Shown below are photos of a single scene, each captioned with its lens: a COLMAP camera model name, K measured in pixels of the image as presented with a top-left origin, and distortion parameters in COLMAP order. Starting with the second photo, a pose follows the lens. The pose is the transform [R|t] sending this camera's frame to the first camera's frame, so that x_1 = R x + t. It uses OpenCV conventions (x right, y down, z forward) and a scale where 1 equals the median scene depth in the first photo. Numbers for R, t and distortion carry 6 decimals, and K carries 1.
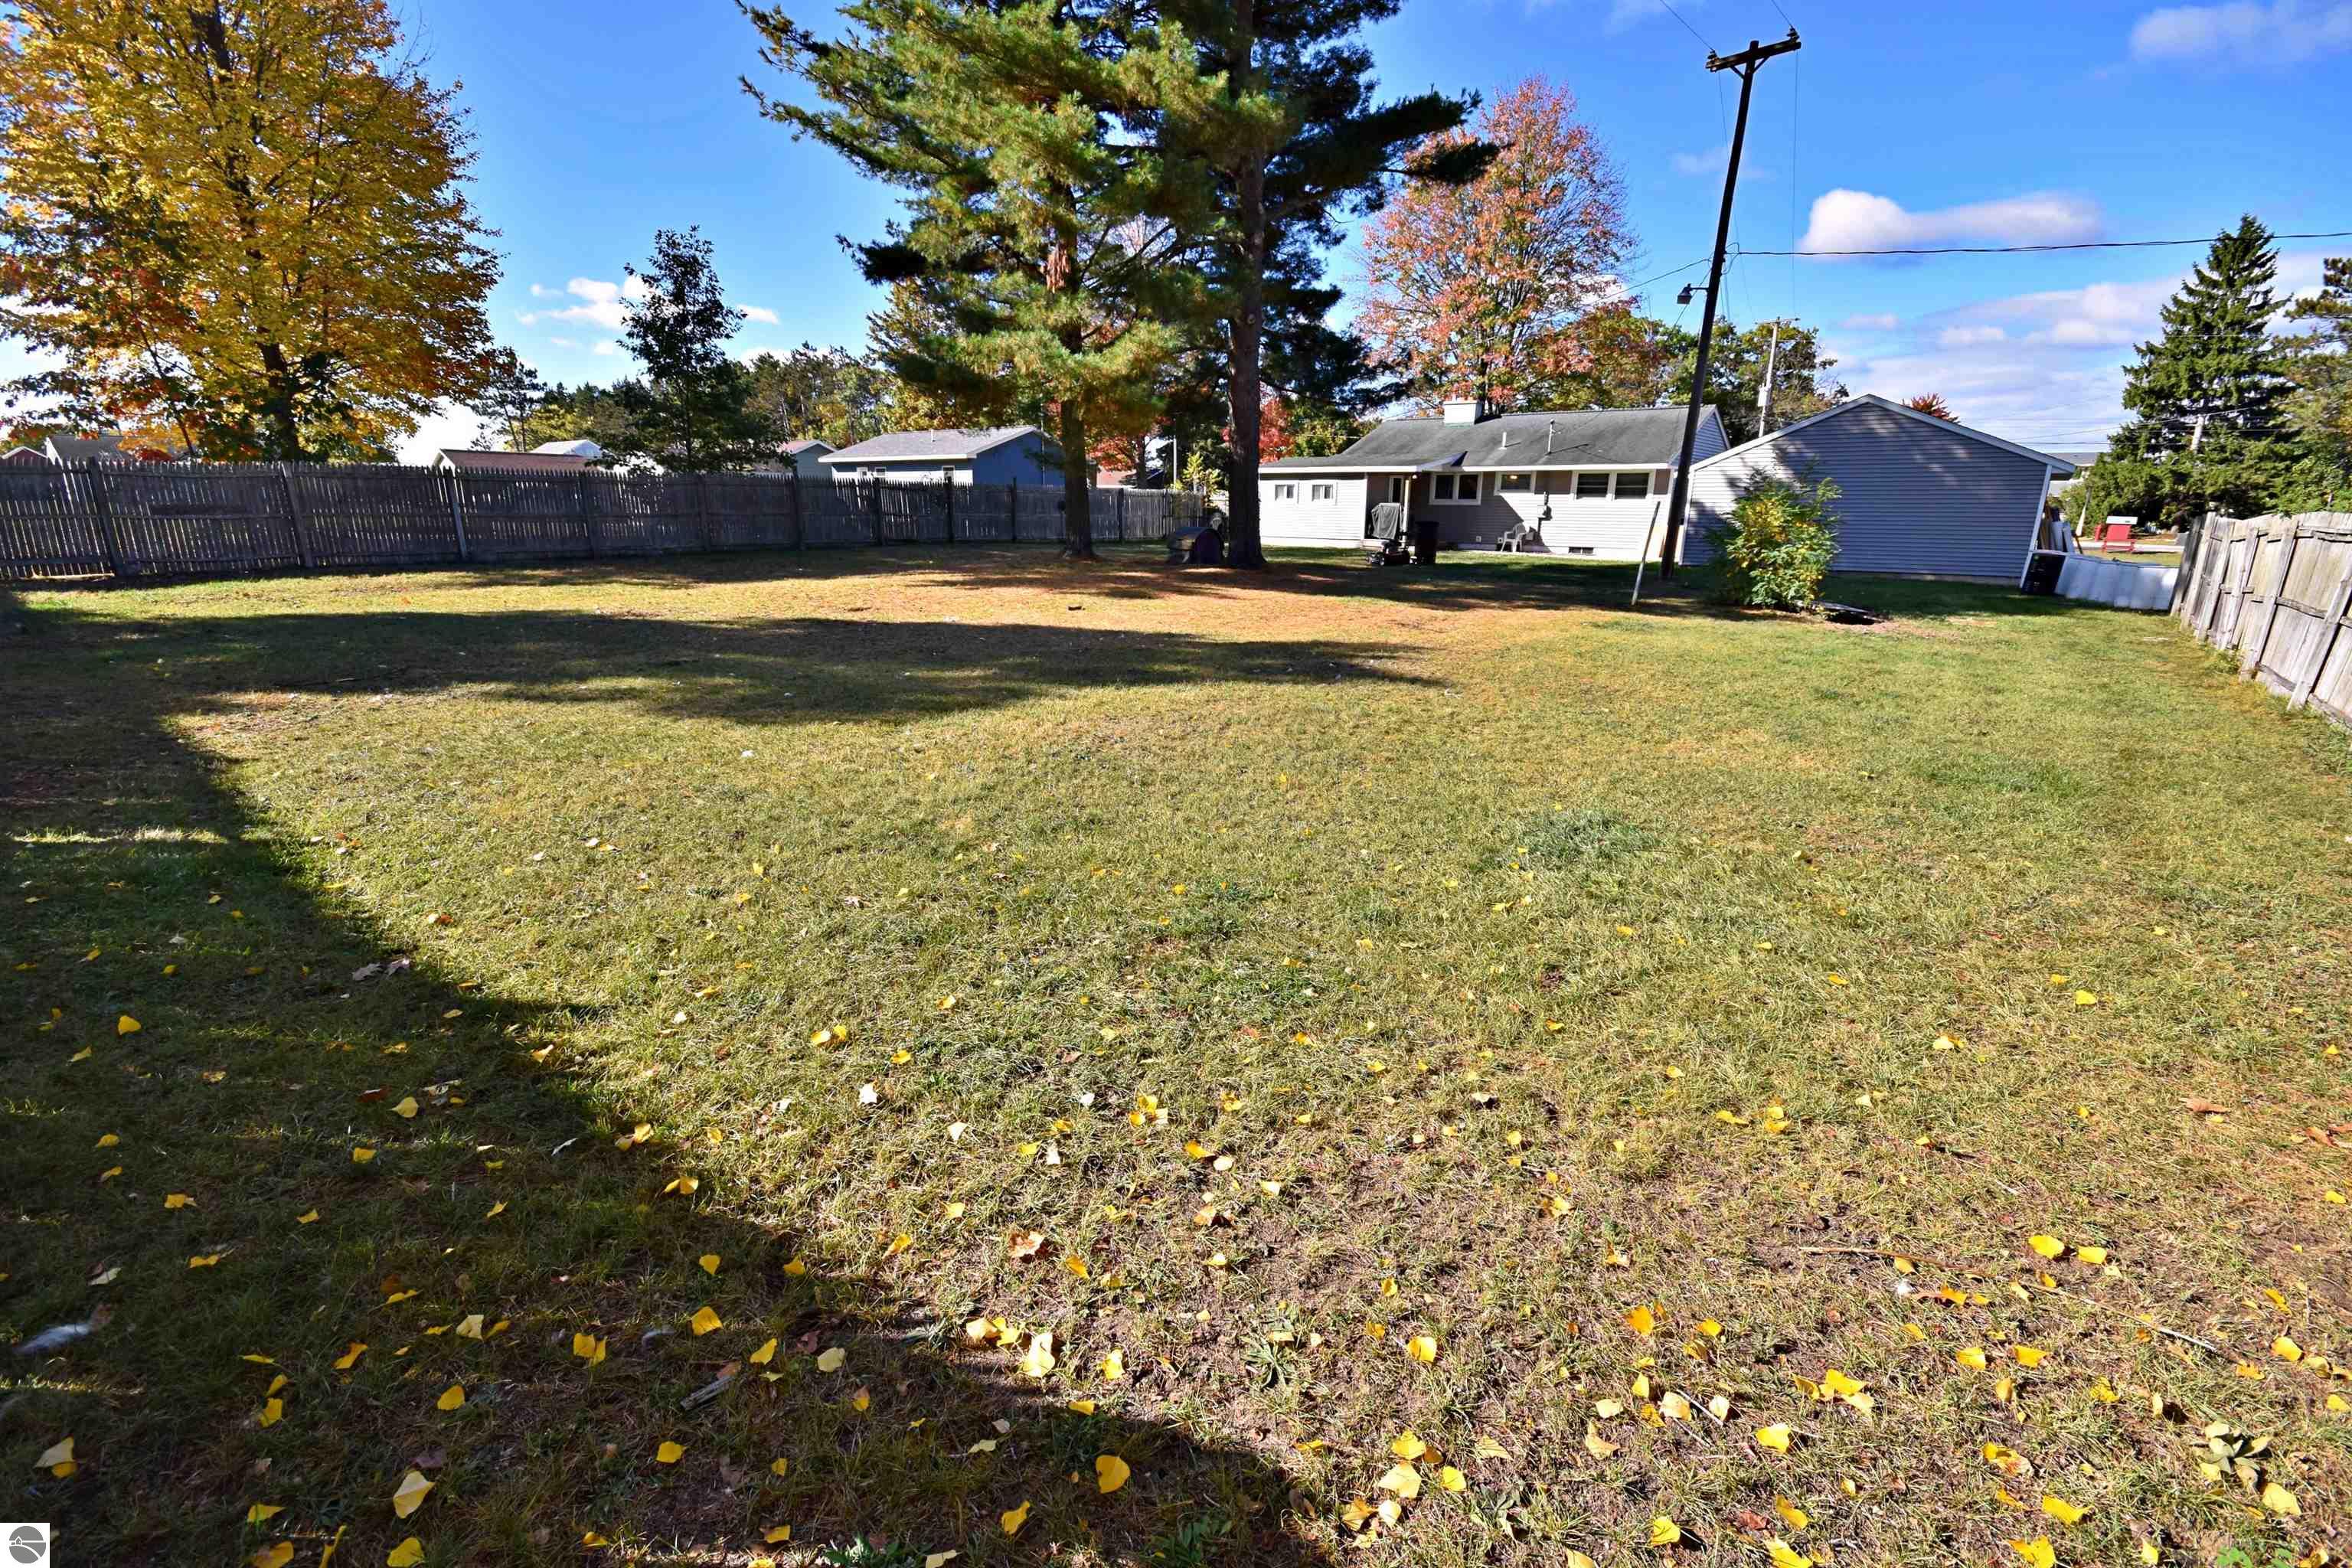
lens RADIAL K [[1035.3, 0, 1178.1], [0, 1035.3, 792.1], [0, 0, 1]] dist [-0.006857, 0.011313]
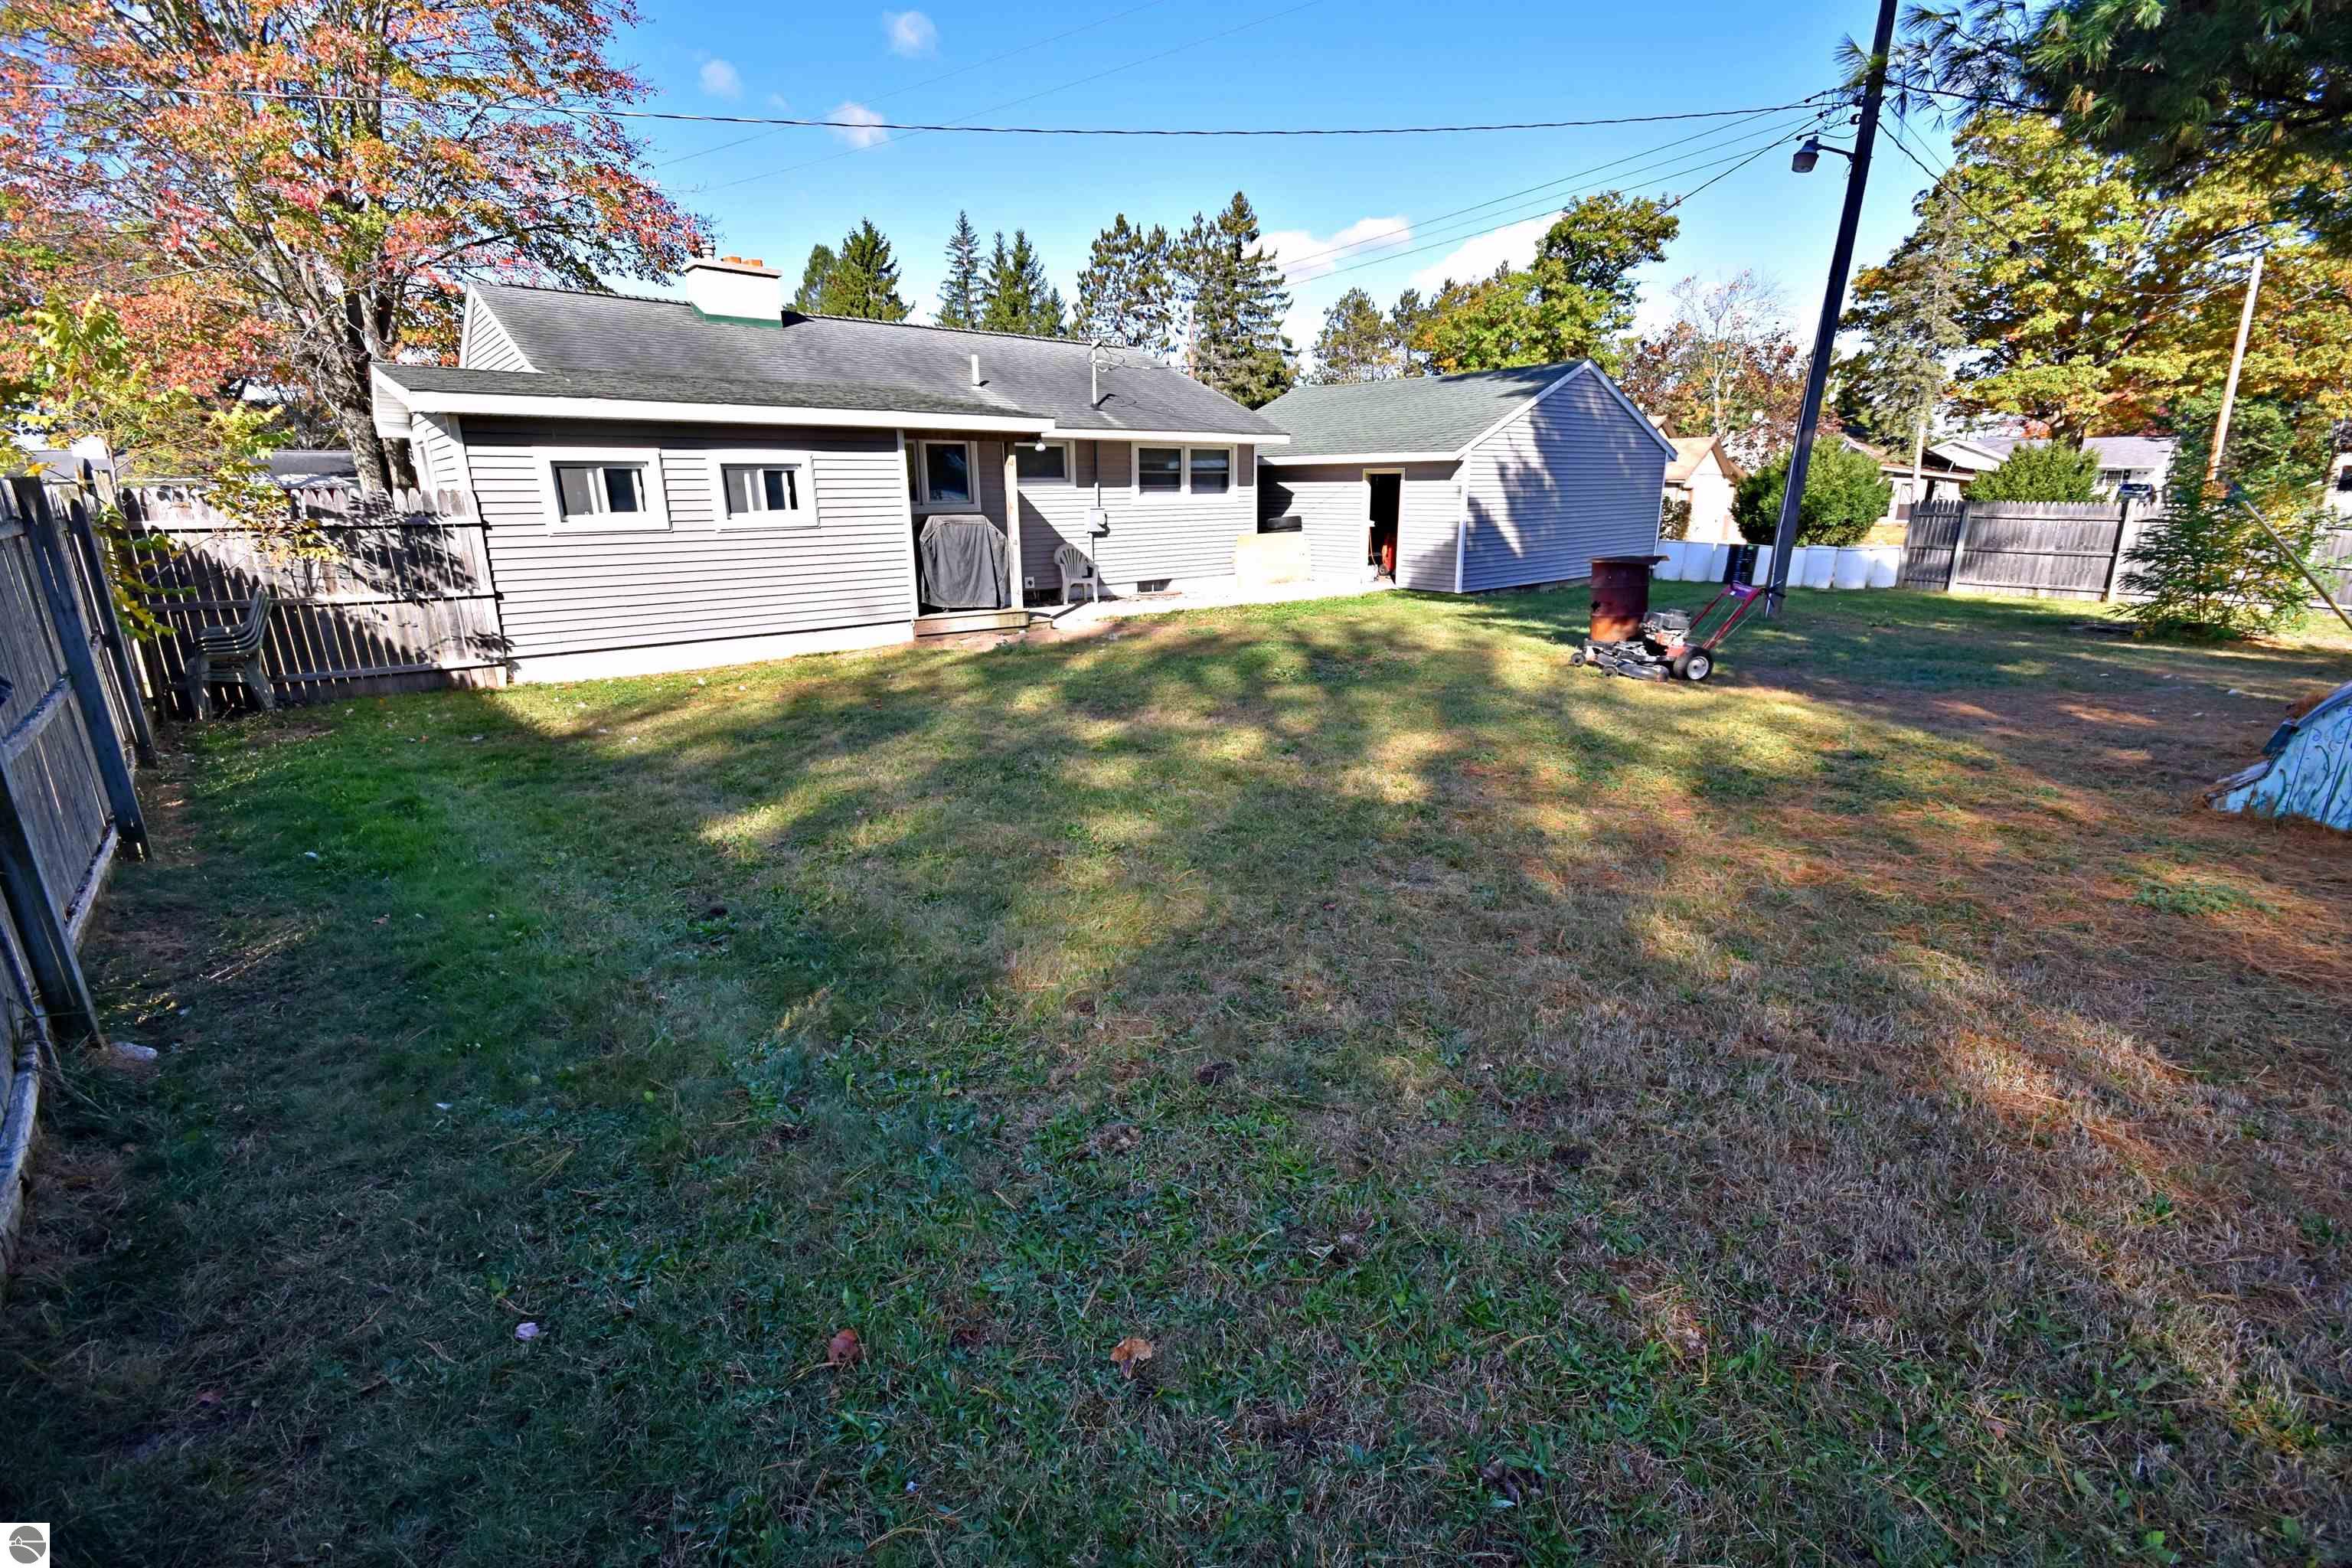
lens RADIAL K [[1031.5, 0, 1178.3], [0, 1031.5, 793.3], [0, 0, 1]] dist [0.000535, 0.000028]
pose [[0.191312, -0.292515, 0.936928, -0.161955], [0.265873, 0.934317, 0.237411, -0.259254], [-0.944834, 0.203684, 0.256518, 0.870536]]
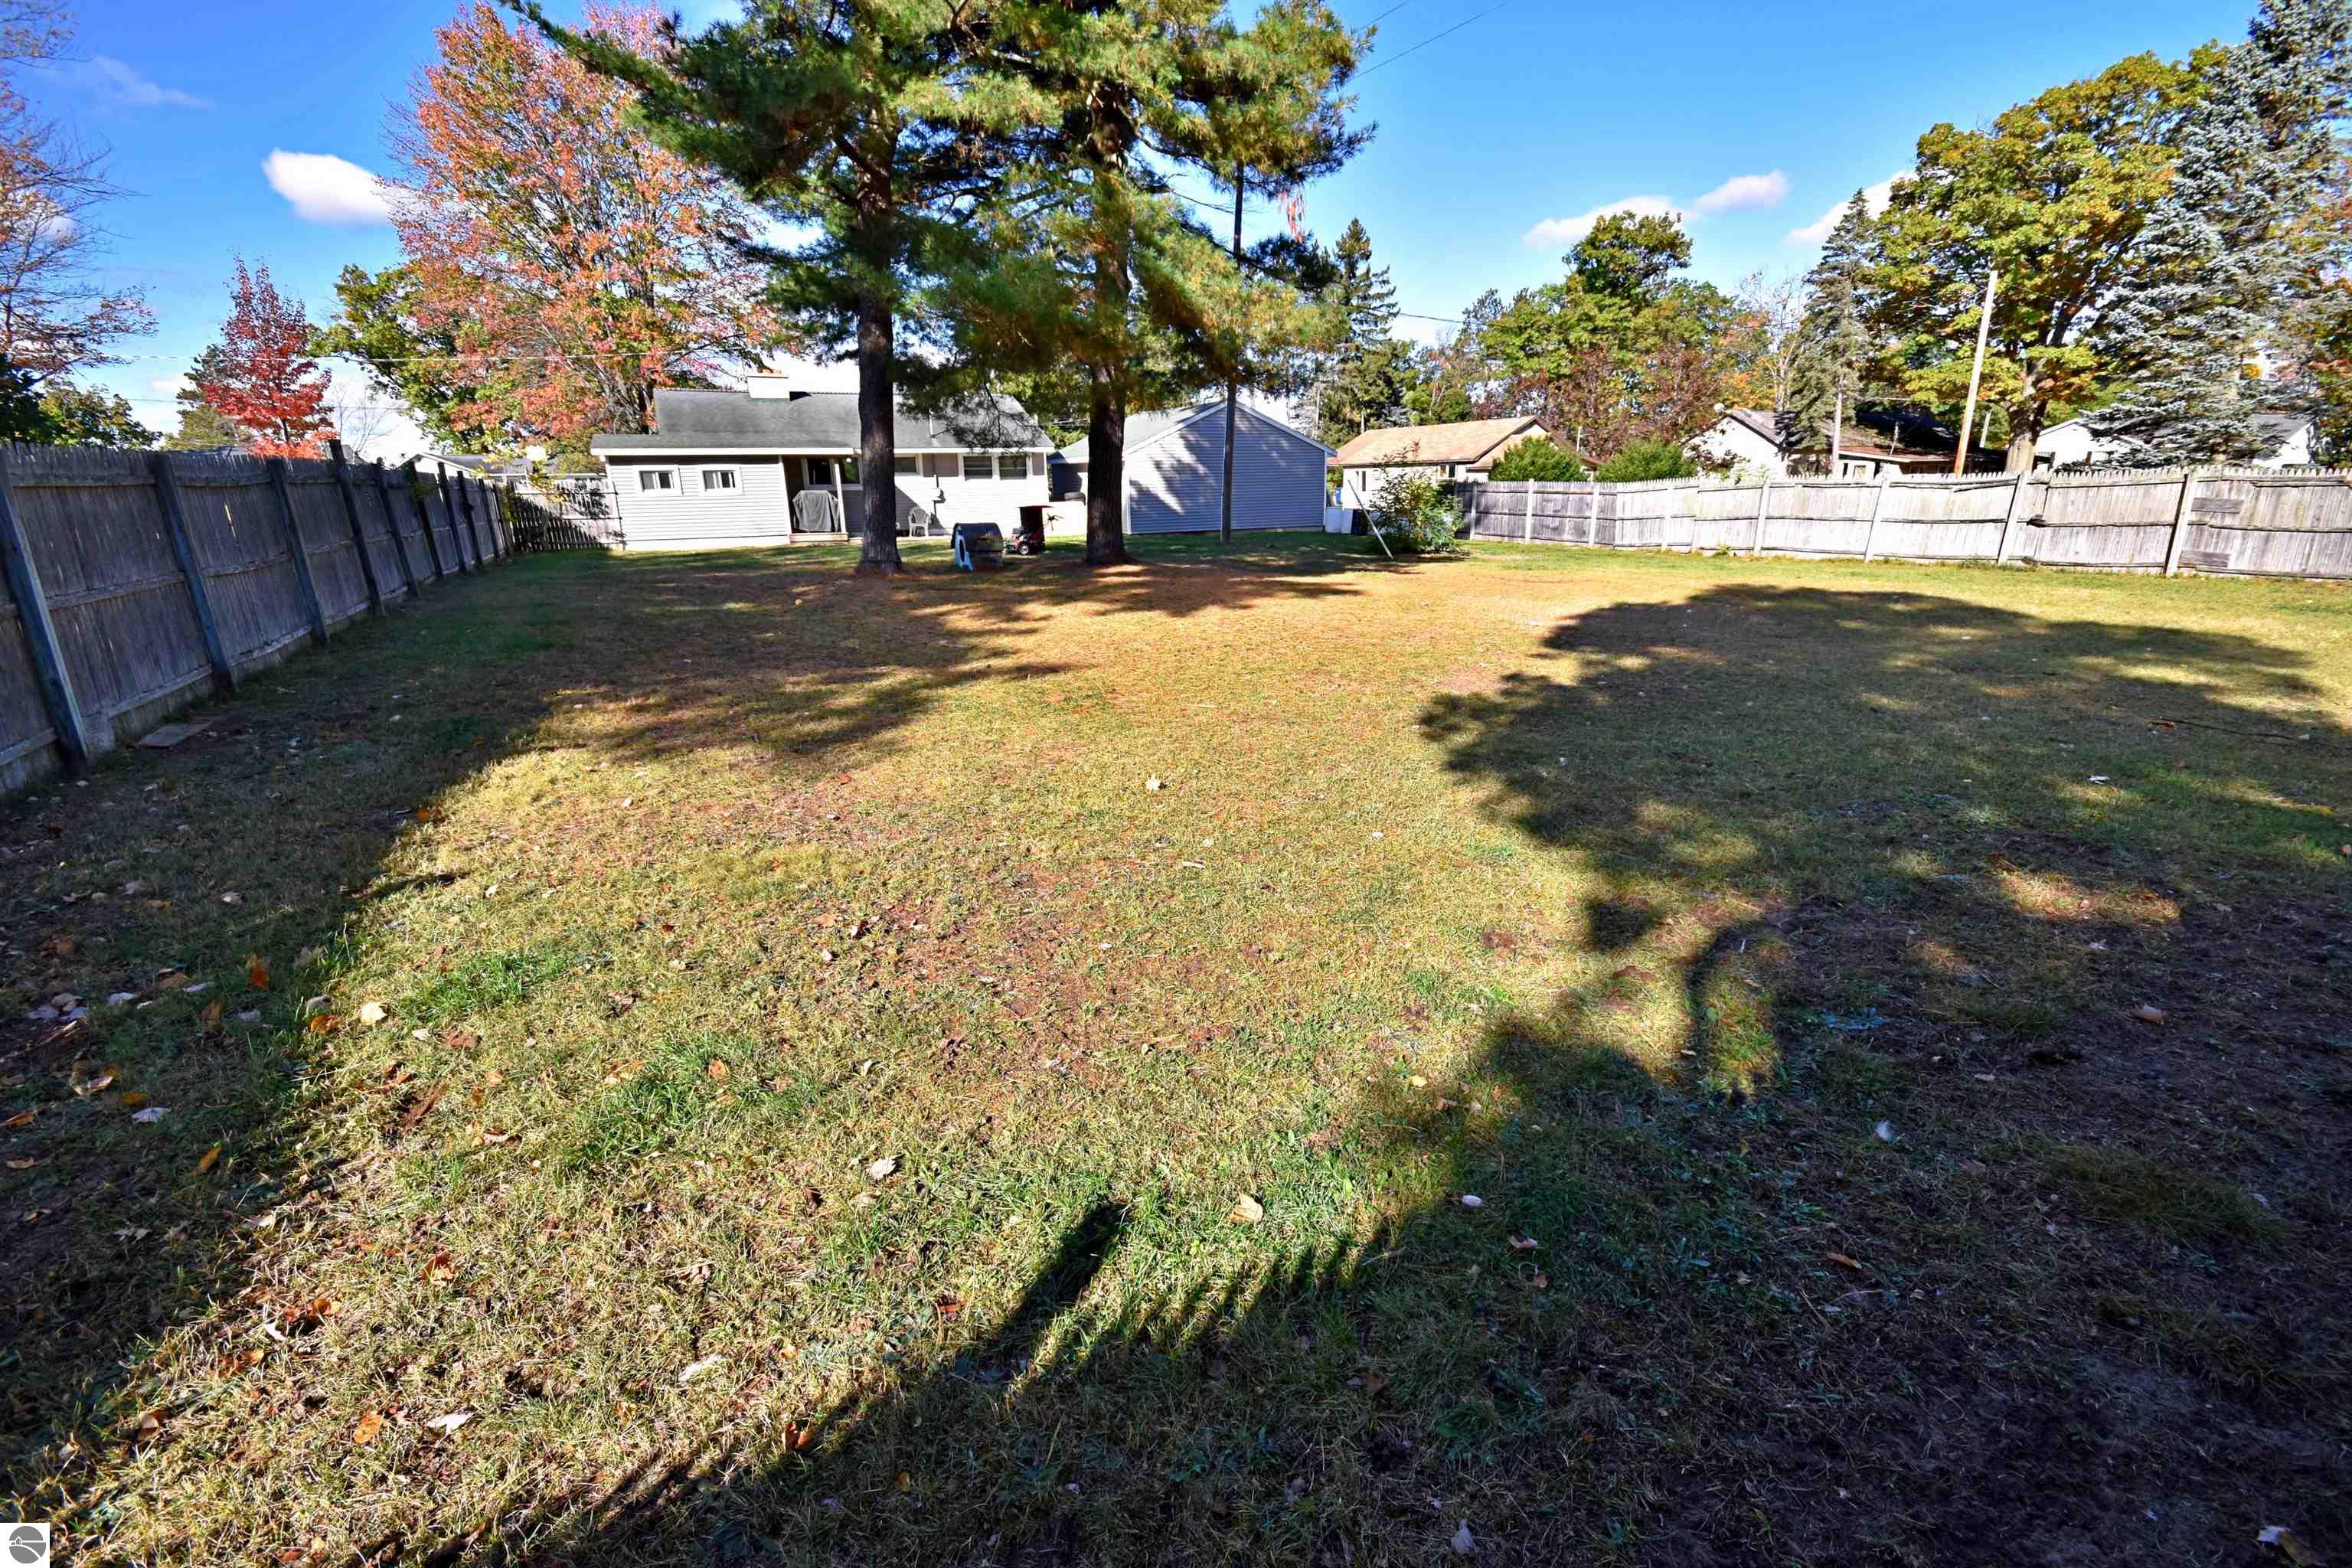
lens RADIAL K [[1035.3, 0, 1178.1], [0, 1035.3, 792.1], [0, 0, 1]] dist [-0.006857, 0.011313]
pose [[0.437853, -0.279302, 0.854561, -0.481182], [0.258270, 0.949531, 0.178011, -0.118373], [-0.861151, 0.142765, 0.487891, 0.361717]]
